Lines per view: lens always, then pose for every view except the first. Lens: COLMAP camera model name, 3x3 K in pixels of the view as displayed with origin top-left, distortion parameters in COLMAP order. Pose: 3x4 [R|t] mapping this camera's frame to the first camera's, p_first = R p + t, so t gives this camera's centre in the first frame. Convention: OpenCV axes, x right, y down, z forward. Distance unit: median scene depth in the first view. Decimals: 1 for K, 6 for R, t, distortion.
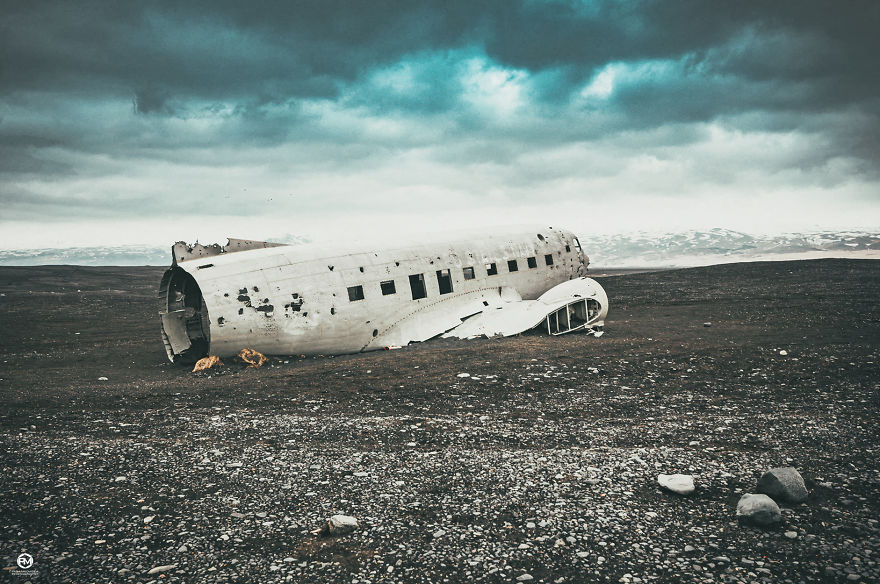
lens RADIAL K [[971.4, 0, 440.0], [0, 971.4, 292.0], [0, 0, 1]] dist [0.013957, 0.012932]
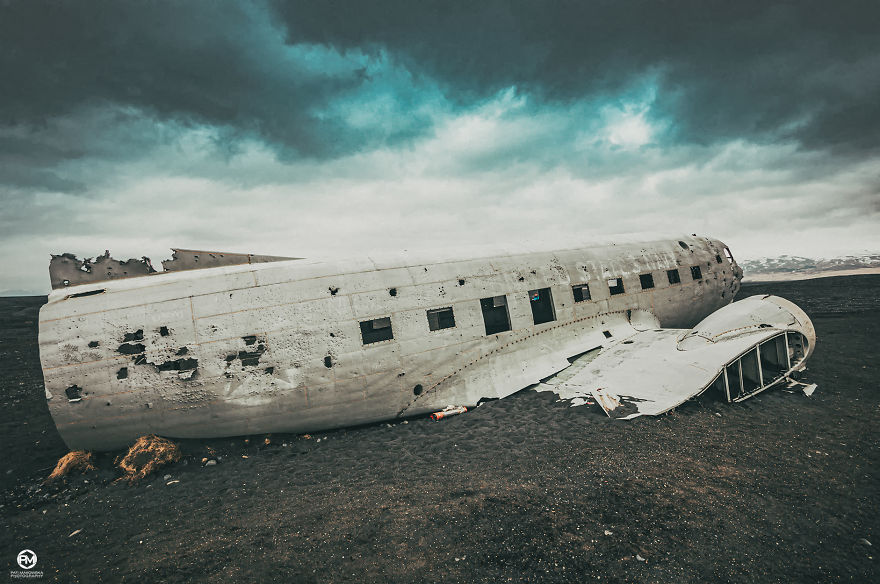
lens RADIAL K [[444.8, 0, 426.5], [0, 444.8, 296.2], [0, 0, 1]] dist [-0.001204, -0.000198]
pose [[0.933901, -0.016068, -0.357170, 0.043934], [0.013895, 0.999866, -0.008650, -0.016891], [0.357261, 0.003115, 0.933999, 0.711314]]
